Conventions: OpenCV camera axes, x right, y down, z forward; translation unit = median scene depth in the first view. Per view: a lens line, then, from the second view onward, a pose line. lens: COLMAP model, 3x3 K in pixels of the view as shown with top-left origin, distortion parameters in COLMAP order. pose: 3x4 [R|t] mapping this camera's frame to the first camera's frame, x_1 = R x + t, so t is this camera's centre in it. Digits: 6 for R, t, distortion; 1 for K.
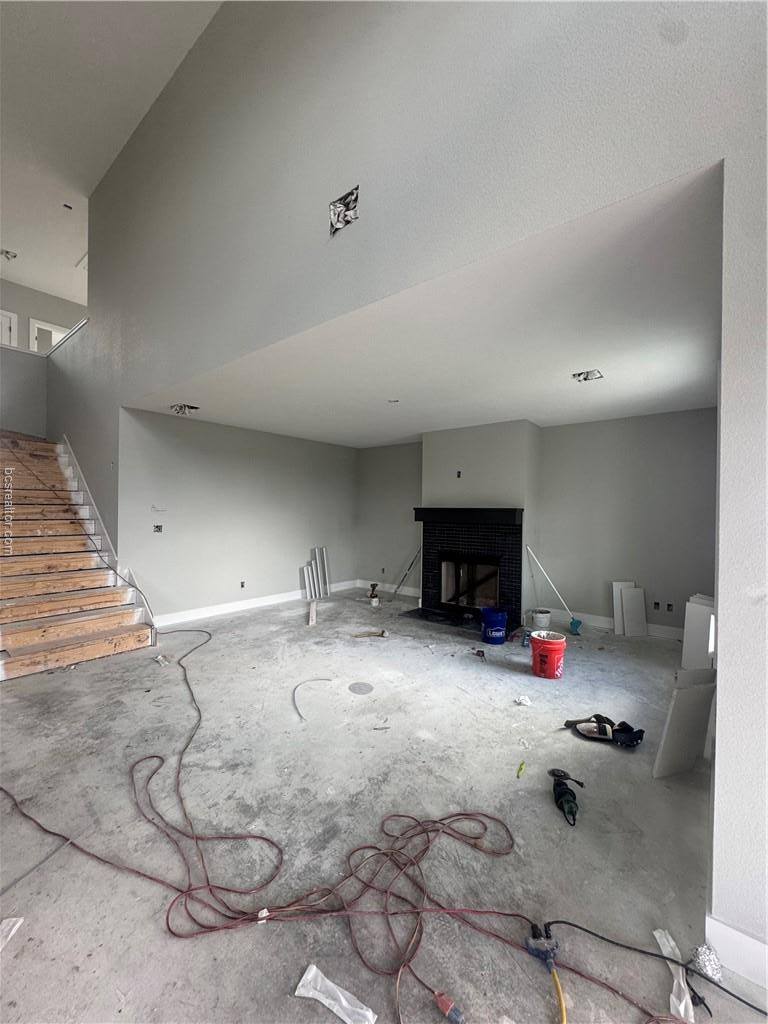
lens RADIAL K [[409.9, 0, 384.0], [0, 409.9, 512.0], [0, 0, 1]] dist [-0.004131, 0.001000]
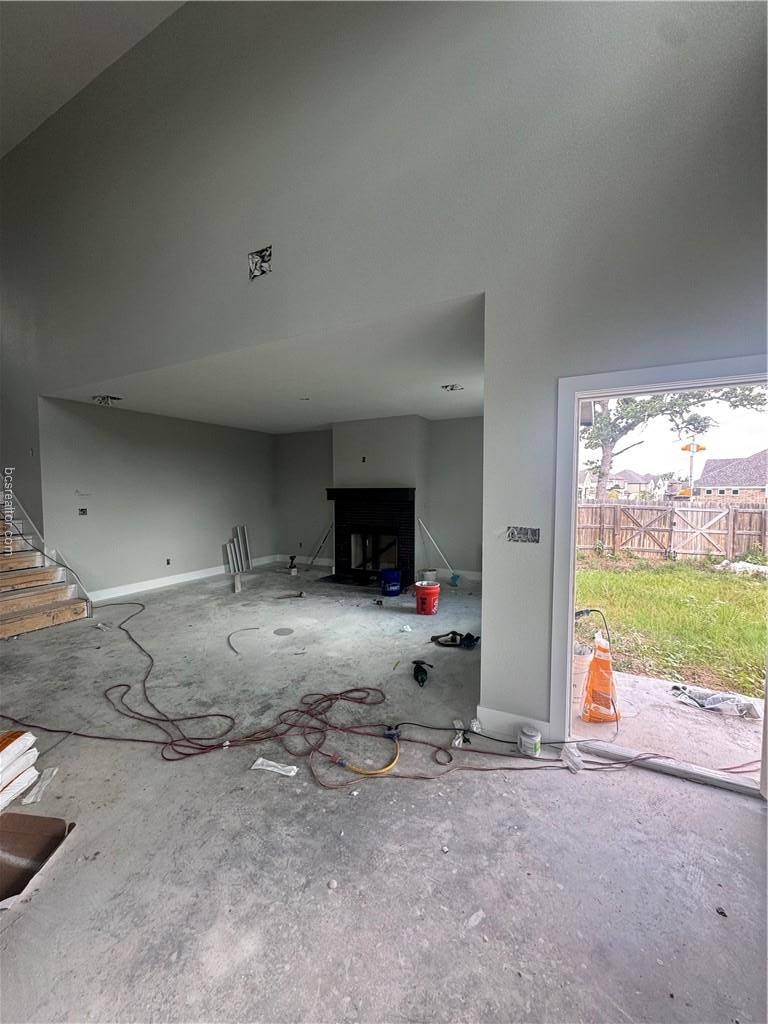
lens RADIAL K [[409.9, 0, 383.9], [0, 409.9, 512.6], [0, 0, 1]] dist [-0.004131, 0.001000]
pose [[0.980410, -0.025616, 0.195293, 0.010605], [0.015683, 0.998511, 0.052241, -0.000903], [-0.196341, -0.048155, 0.979353, -0.318182]]
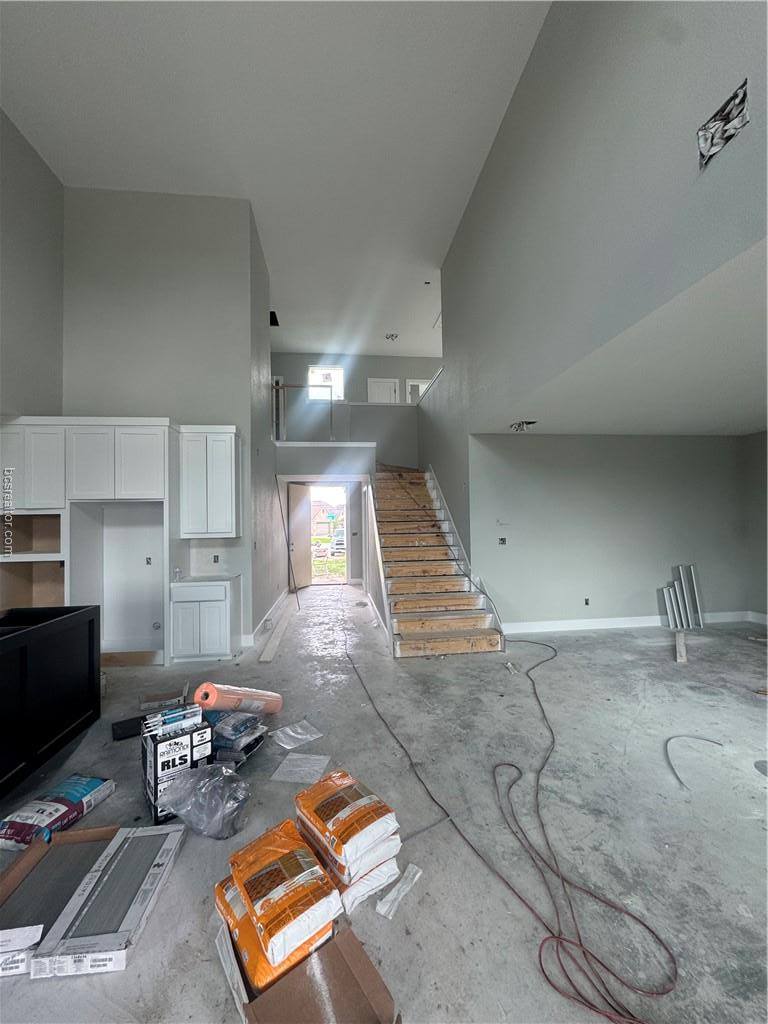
lens RADIAL K [[409.9, 0, 386.2], [0, 409.9, 511.6], [0, 0, 1]] dist [-0.004131, 0.001000]
pose [[0.720166, -0.040536, -0.692617, -0.041071], [0.022161, 0.999126, -0.035432, -0.008479], [0.693448, 0.010168, 0.720435, 0.024666]]
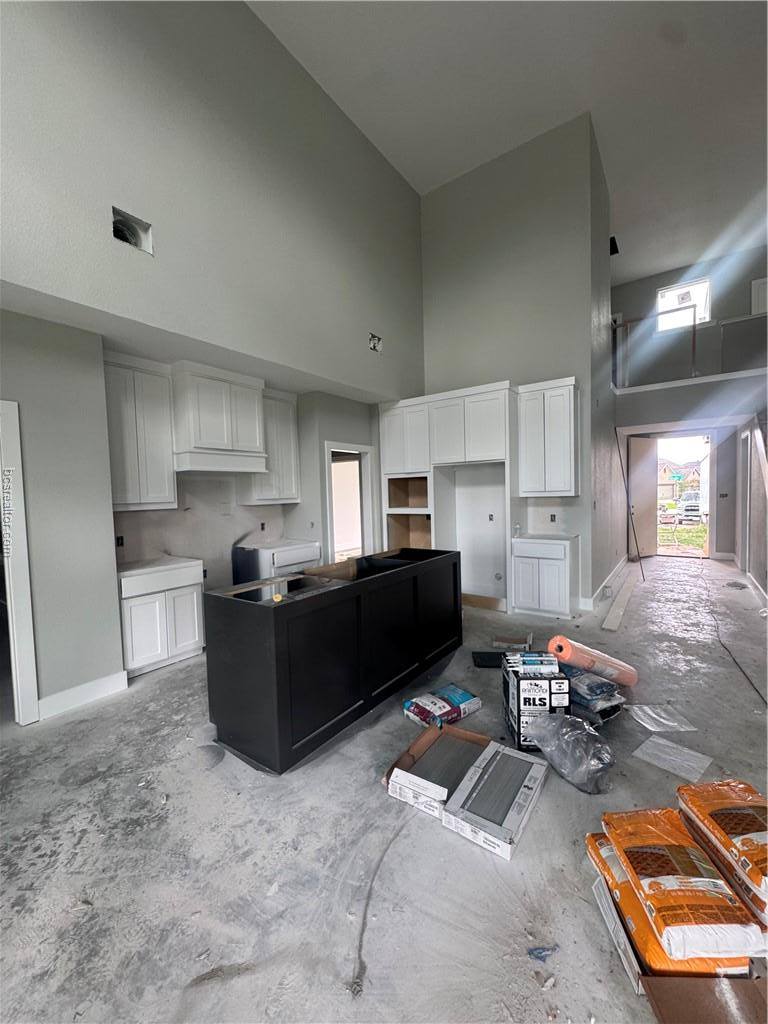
lens RADIAL K [[409.9, 0, 384.7], [0, 409.9, 512.5], [0, 0, 1]] dist [-0.004131, 0.001000]
pose [[0.065247, 0.032373, -0.997344, -0.088725], [0.022629, 0.999169, 0.033913, 0.011831], [0.997613, -0.024782, 0.064460, -0.025061]]
